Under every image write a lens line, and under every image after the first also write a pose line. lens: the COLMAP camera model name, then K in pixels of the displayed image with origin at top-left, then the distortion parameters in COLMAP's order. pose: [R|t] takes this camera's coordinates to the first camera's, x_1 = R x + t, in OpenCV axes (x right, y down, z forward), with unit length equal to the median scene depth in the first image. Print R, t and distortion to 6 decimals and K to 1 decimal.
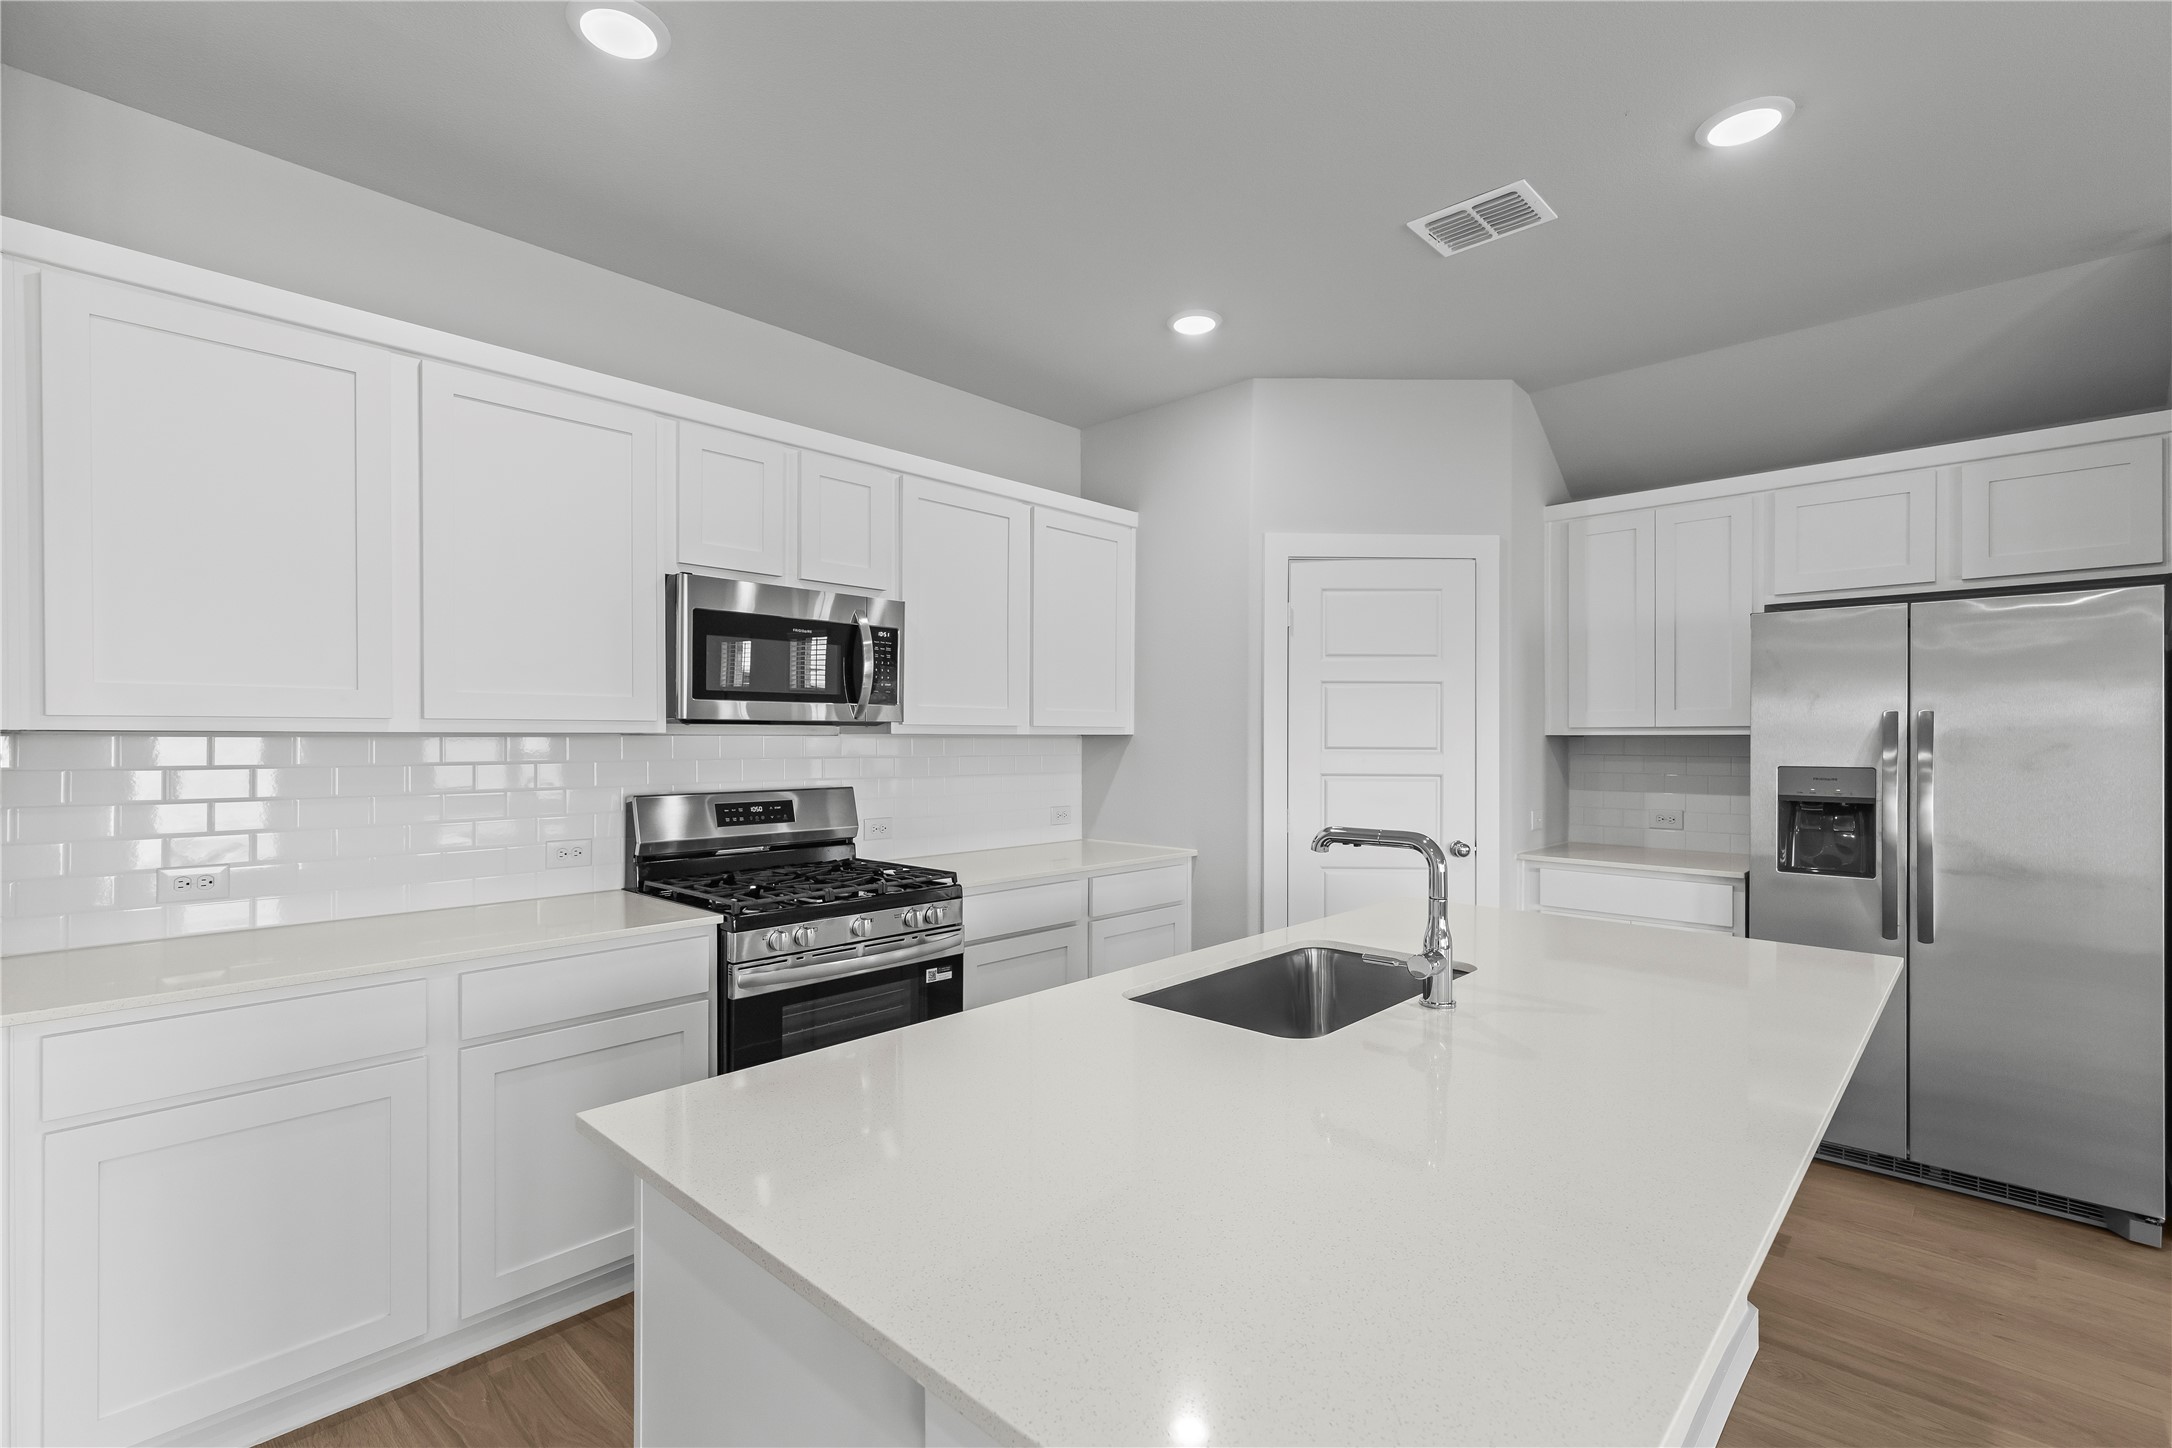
lens RADIAL K [[979.3, 0, 1074.8], [0, 979.3, 738.4], [0, 0, 1]] dist [0.006345, -0.000725]
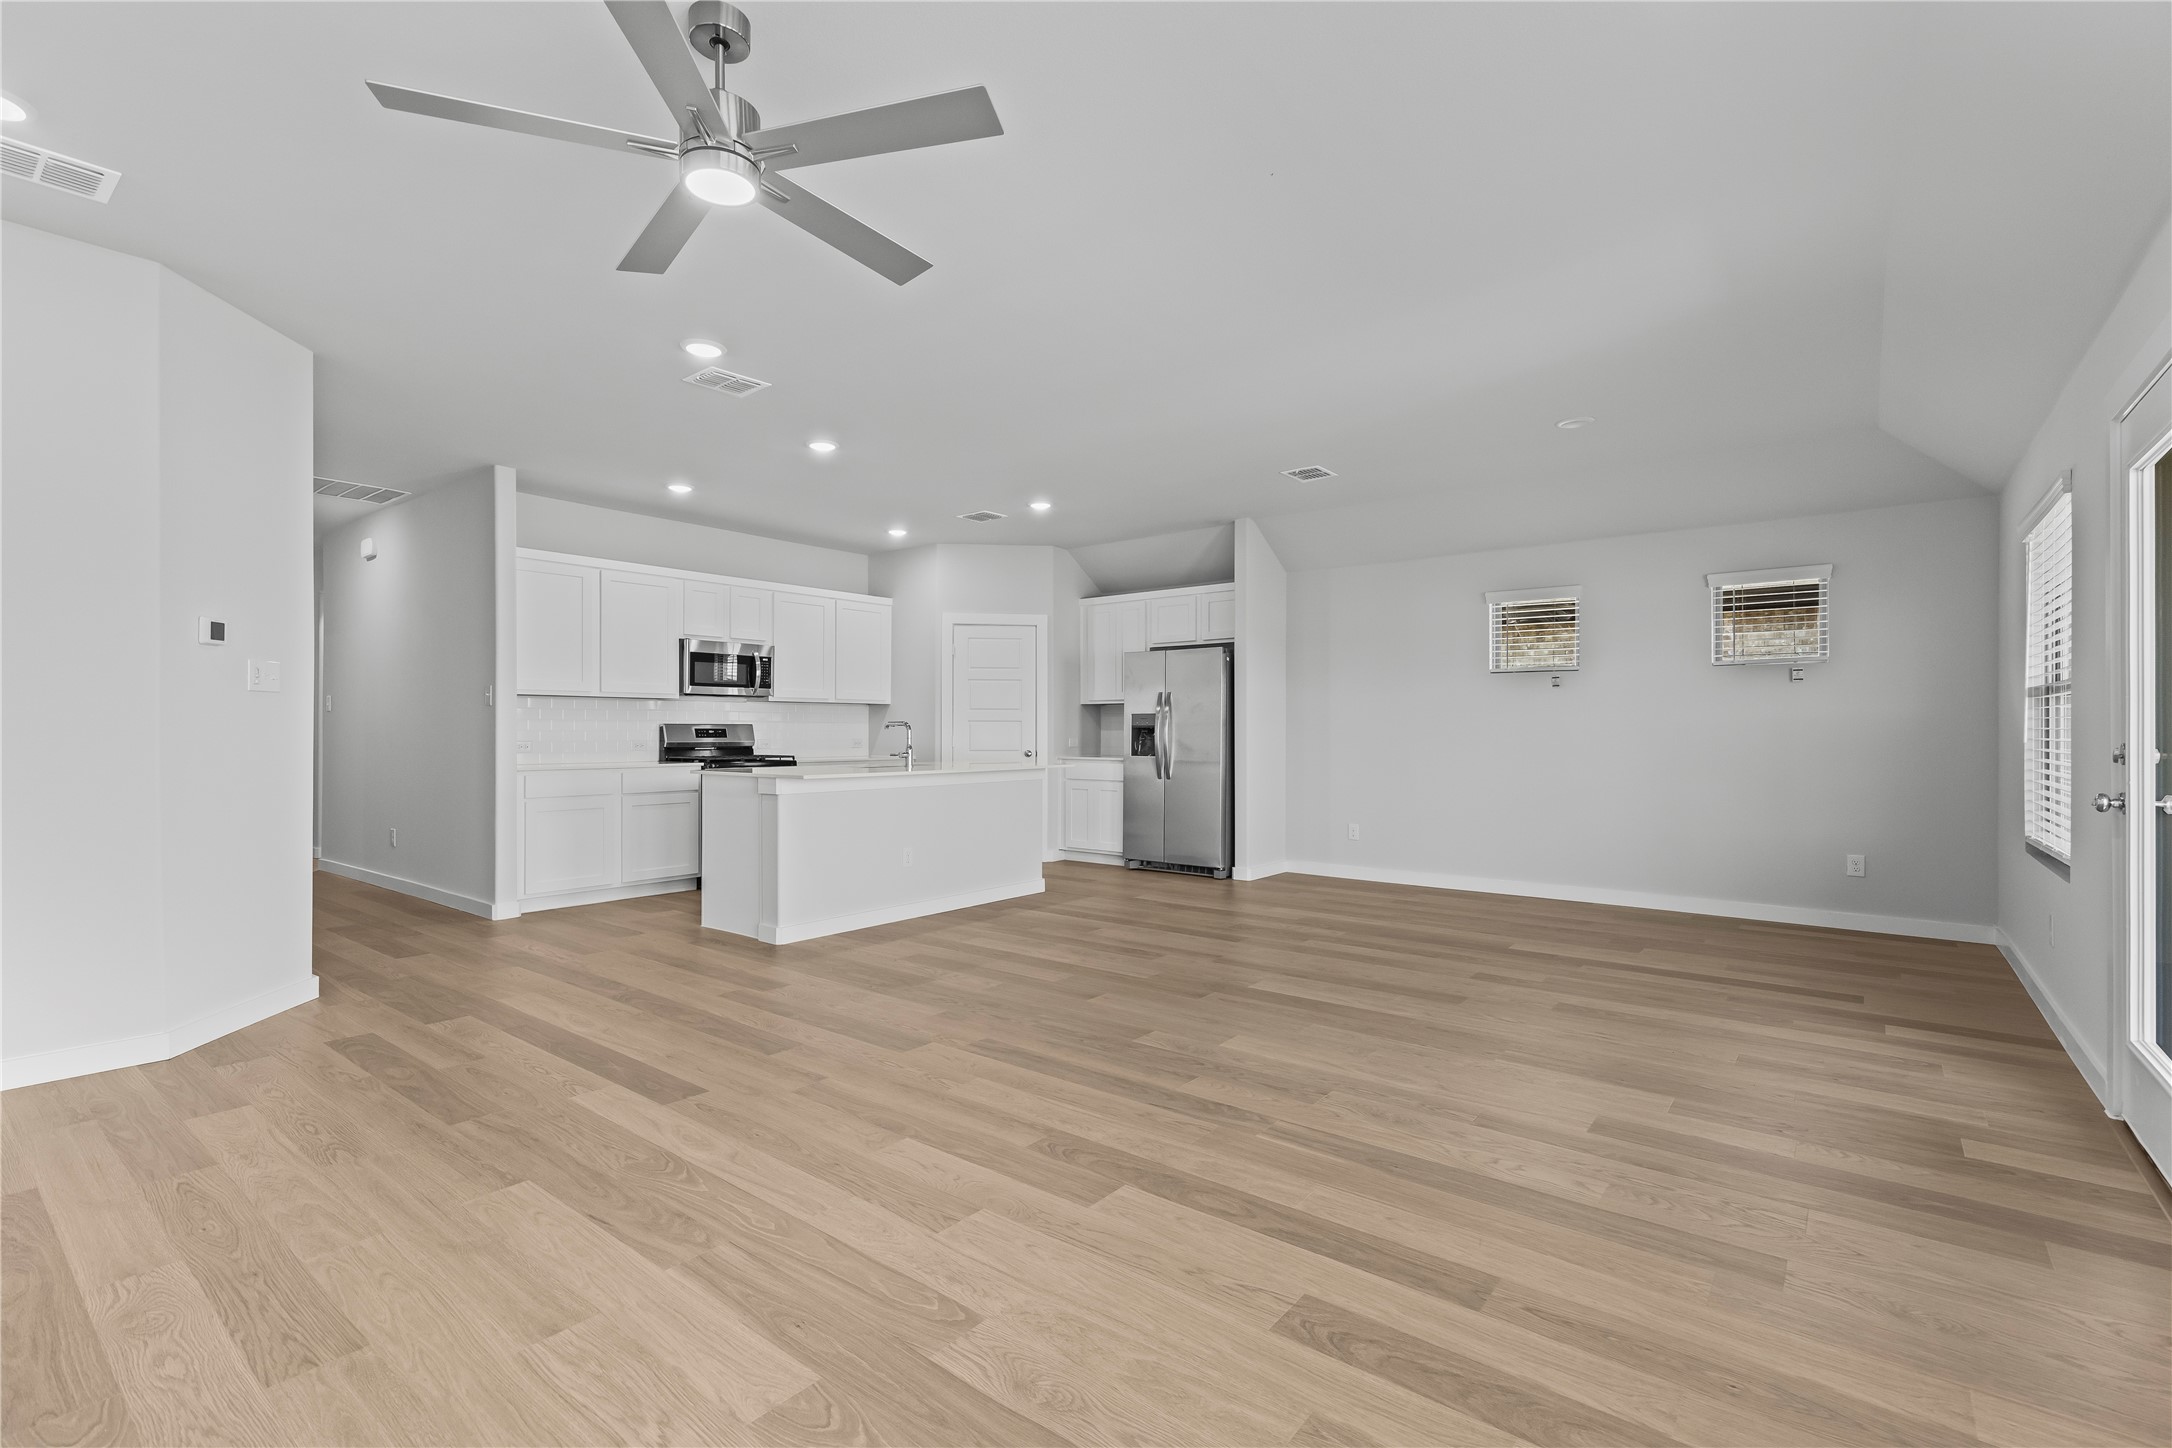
lens RADIAL K [[979.3, 0, 1079.0], [0, 979.3, 716.3], [0, 0, 1]] dist [0.006345, -0.000725]
pose [[0.995974, 0.000063, 0.089645, 0.356677], [0.001140, 0.999910, -0.013368, 0.066214], [-0.089638, 0.013417, 0.995884, -1.466551]]
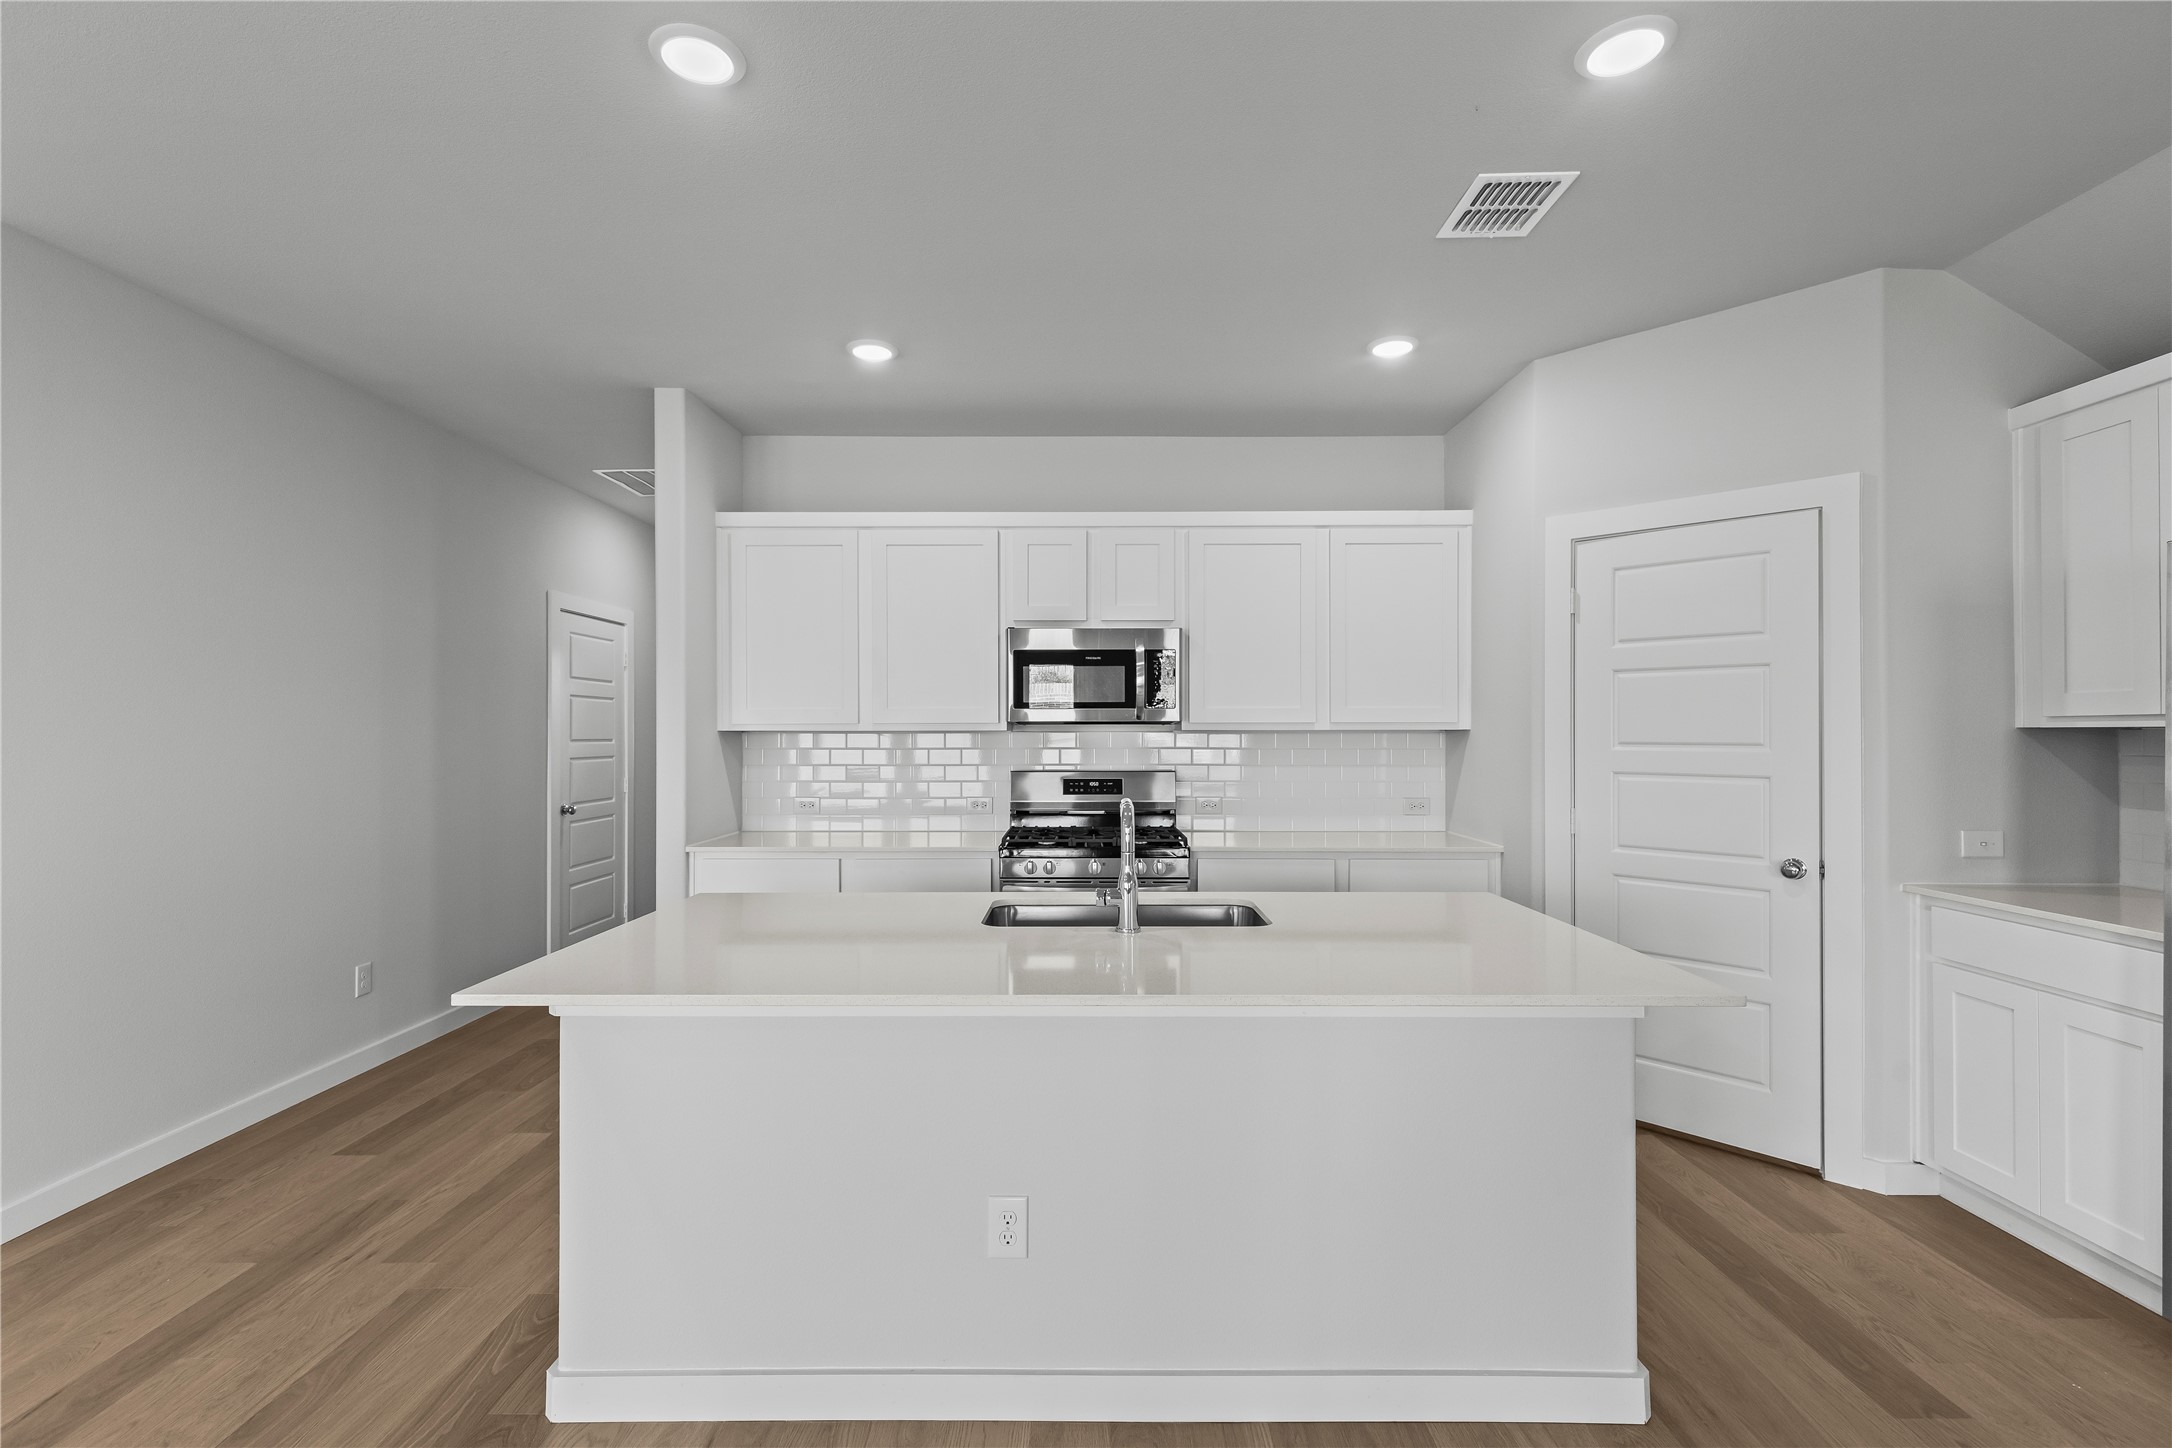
lens RADIAL K [[979.3, 0, 1081.5], [0, 979.3, 723.8], [0, 0, 1]] dist [0.006345, -0.000725]
pose [[0.686042, -0.007991, -0.727518, 0.677050], [0.001627, 0.999954, -0.009449, -0.000833], [0.727560, 0.005299, 0.686023, 0.017707]]
